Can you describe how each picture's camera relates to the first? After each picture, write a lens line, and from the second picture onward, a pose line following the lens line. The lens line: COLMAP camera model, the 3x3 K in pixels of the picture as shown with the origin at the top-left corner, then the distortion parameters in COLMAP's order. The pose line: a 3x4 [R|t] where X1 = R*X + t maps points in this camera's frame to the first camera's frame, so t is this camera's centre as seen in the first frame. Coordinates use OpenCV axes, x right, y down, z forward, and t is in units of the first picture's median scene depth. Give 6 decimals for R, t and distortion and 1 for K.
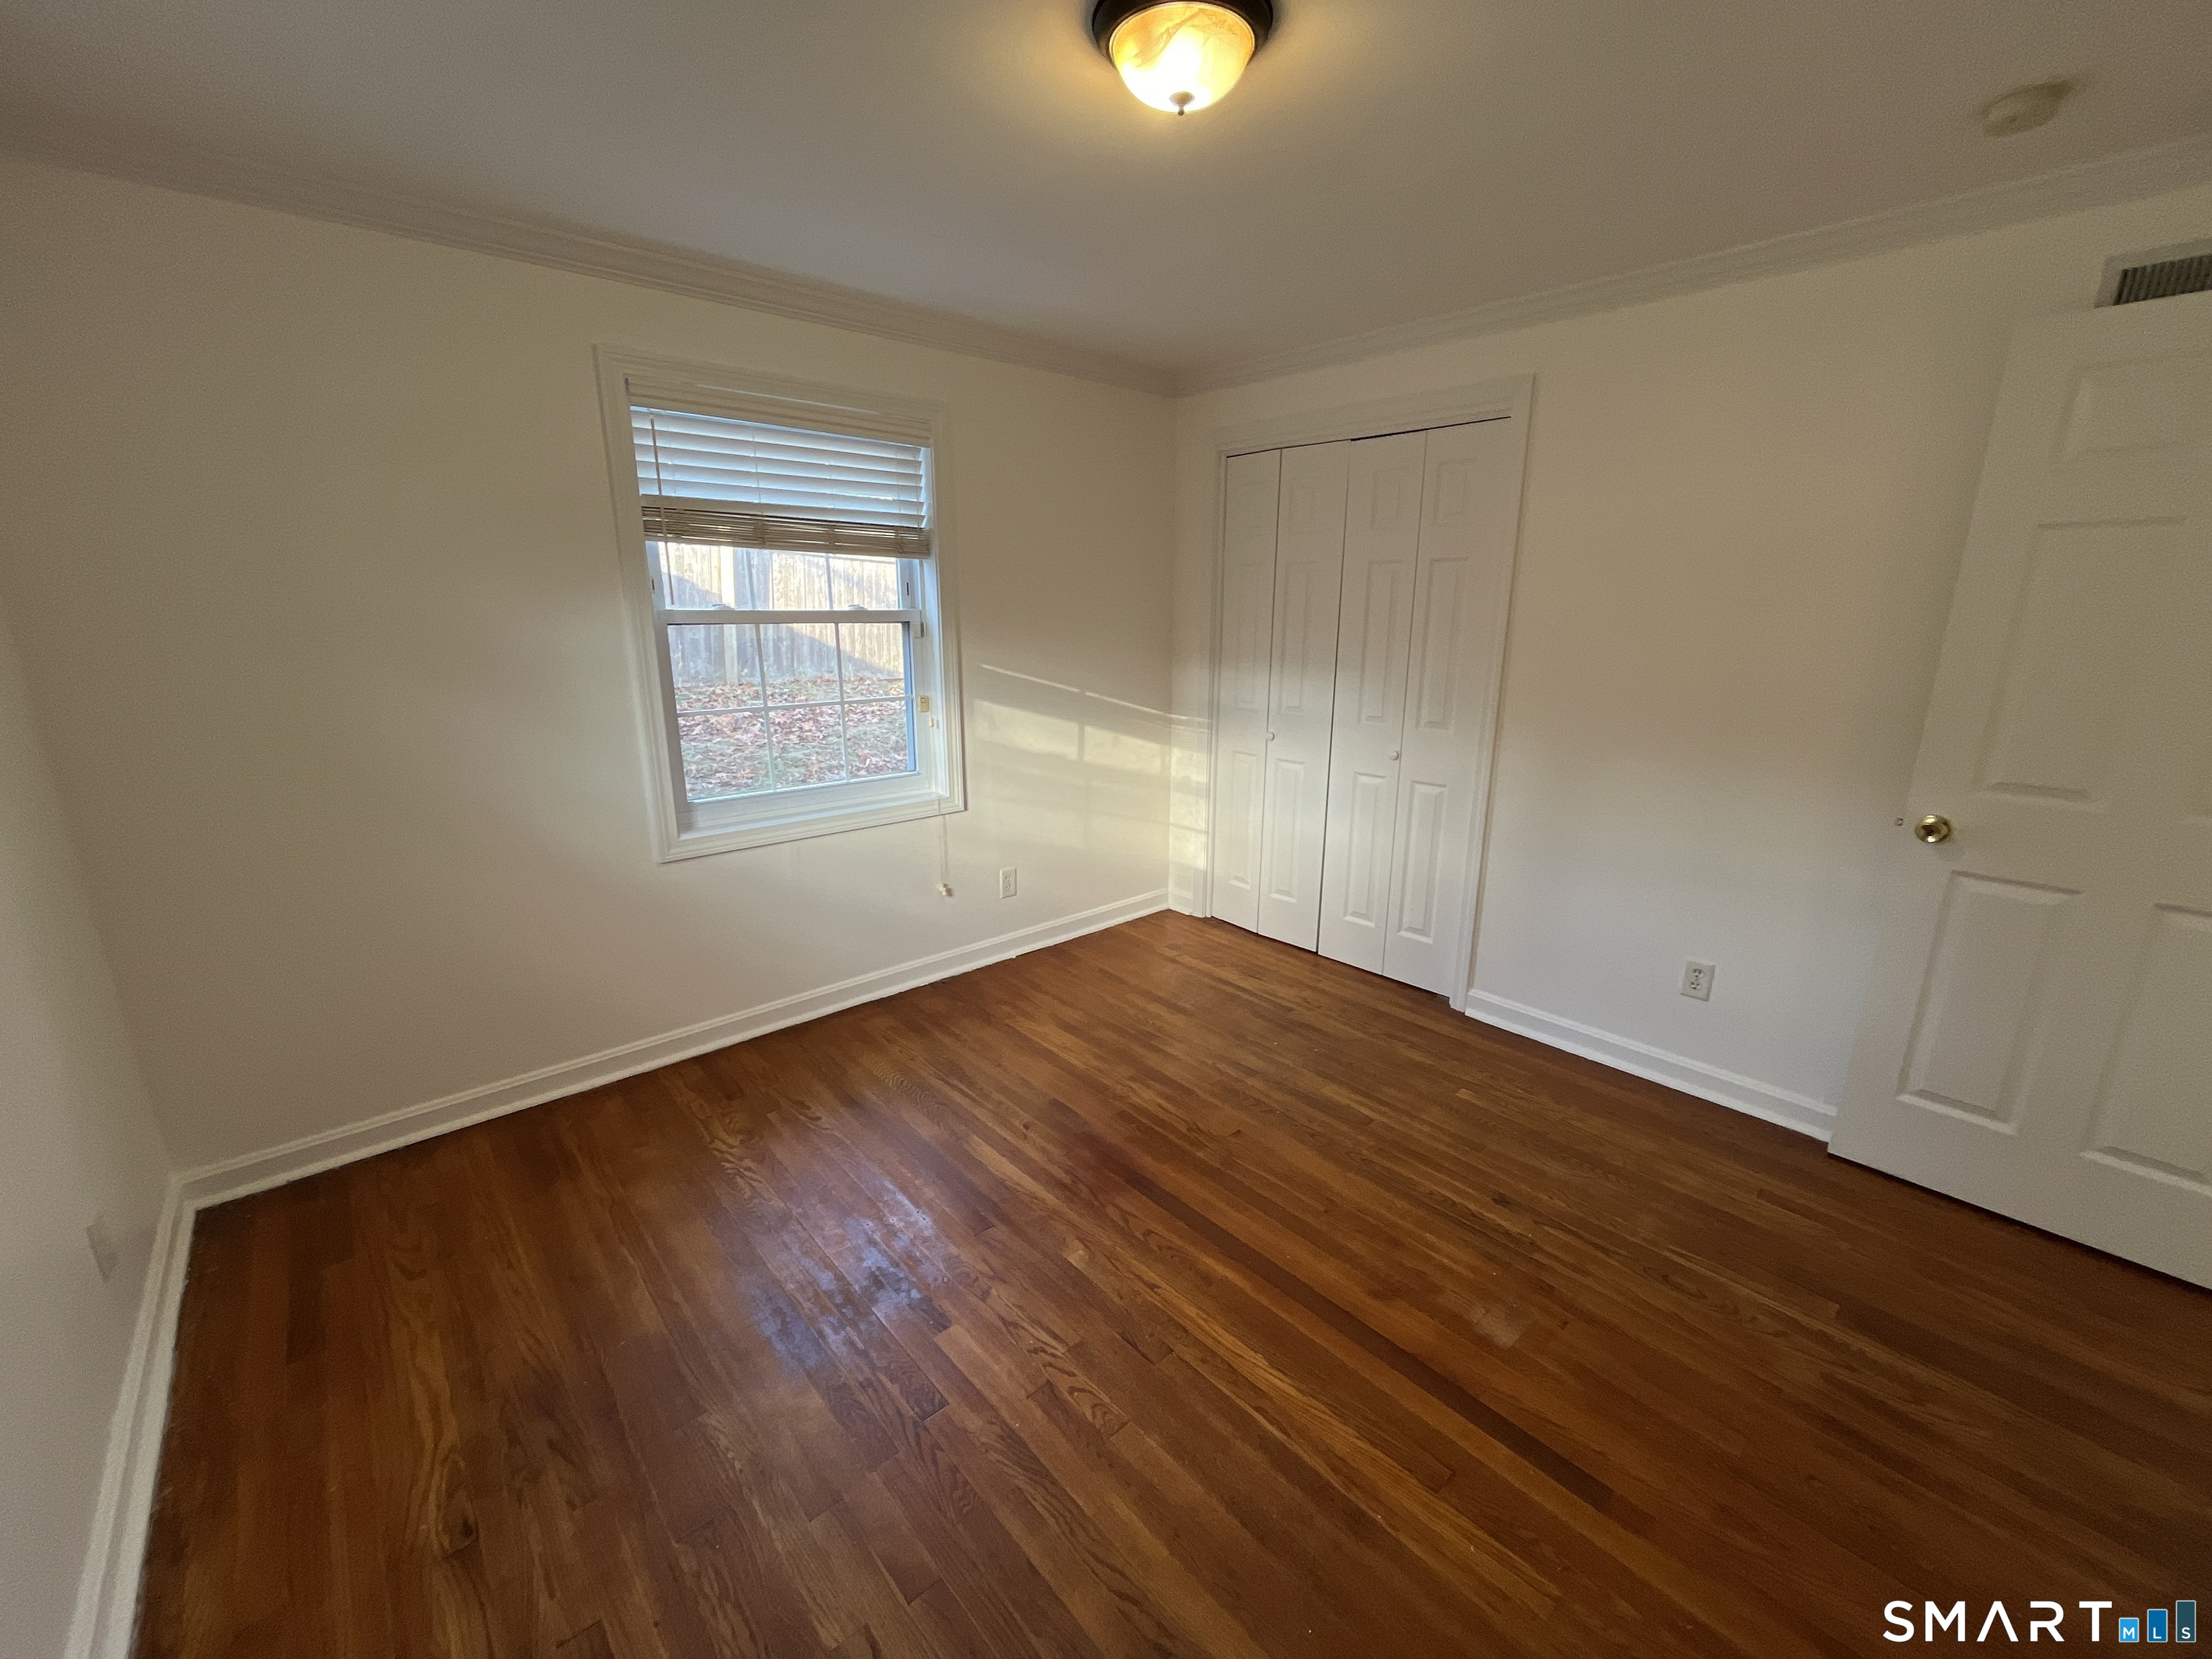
lens RADIAL K [[883.5, 0, 1105.8], [0, 883.5, 831.4], [0, 0, 1]] dist [-0.003795, -0.000500]
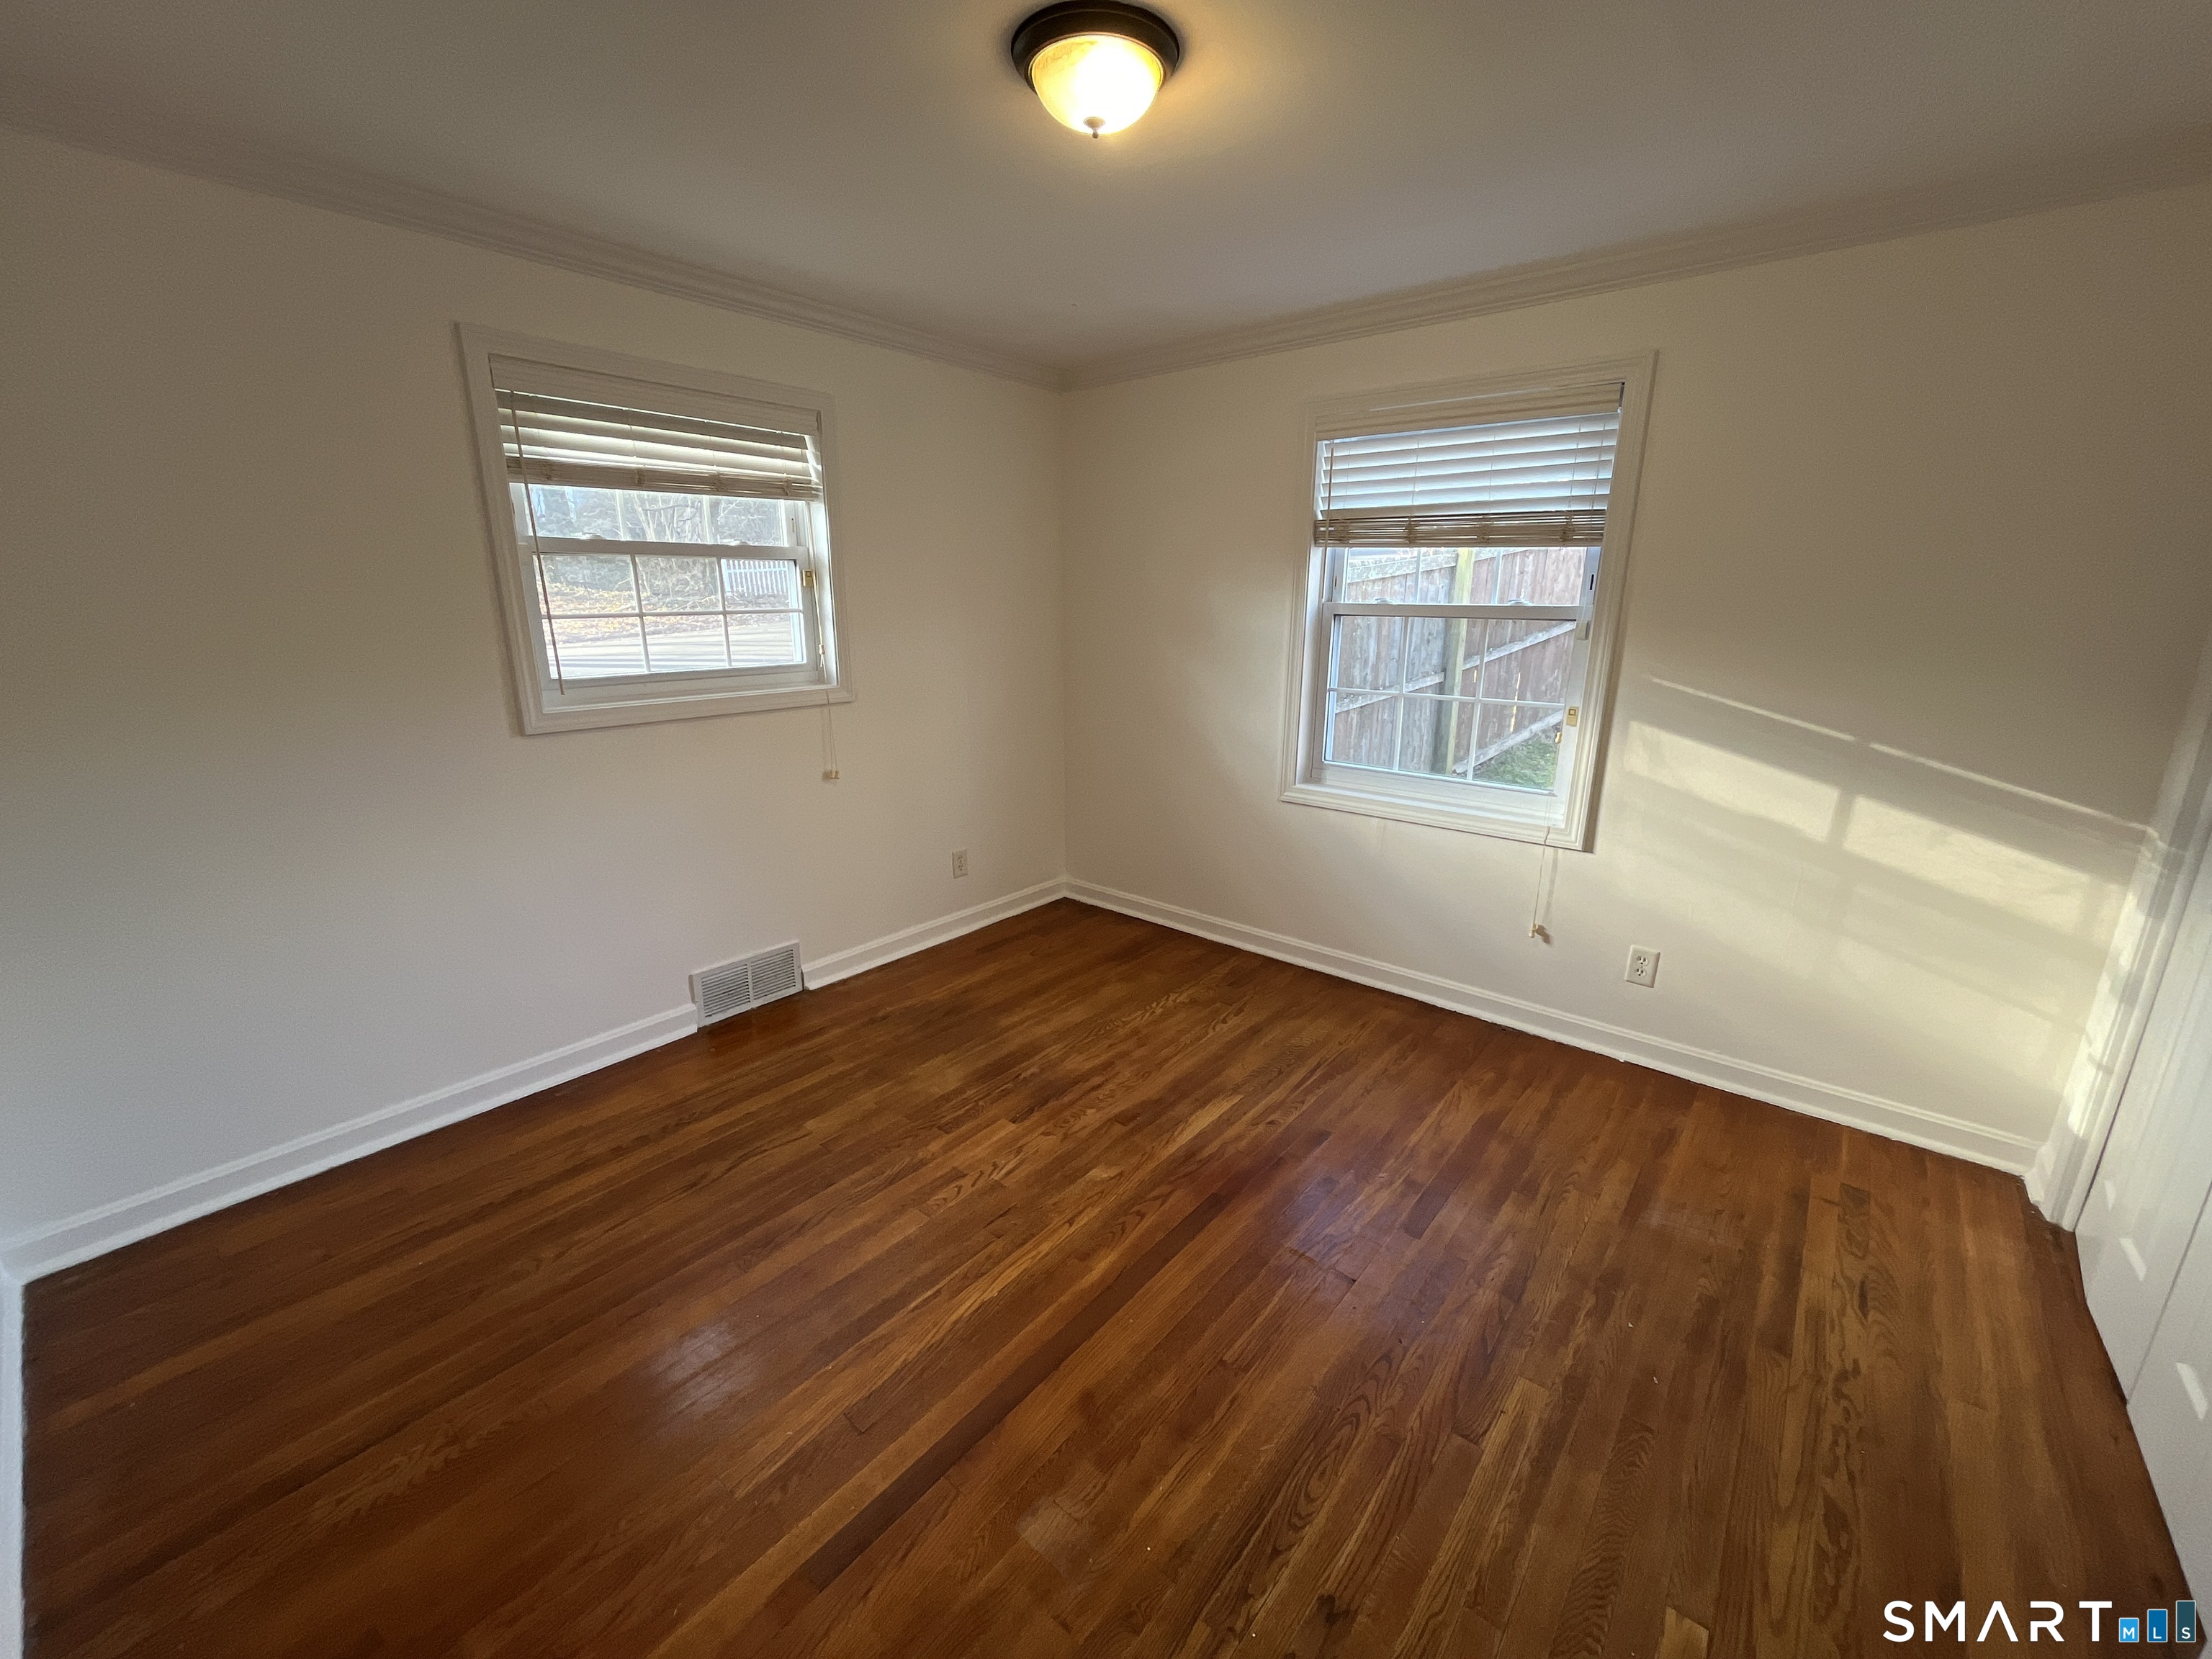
lens RADIAL K [[883.5, 0, 1107.7], [0, 883.5, 827.4], [0, 0, 1]] dist [-0.003795, -0.000500]
pose [[0.152443, 0.251360, -0.955813, 0.716475], [-0.254370, 0.944514, 0.207819, -0.133543], [0.955017, 0.211450, 0.207923, 0.521958]]
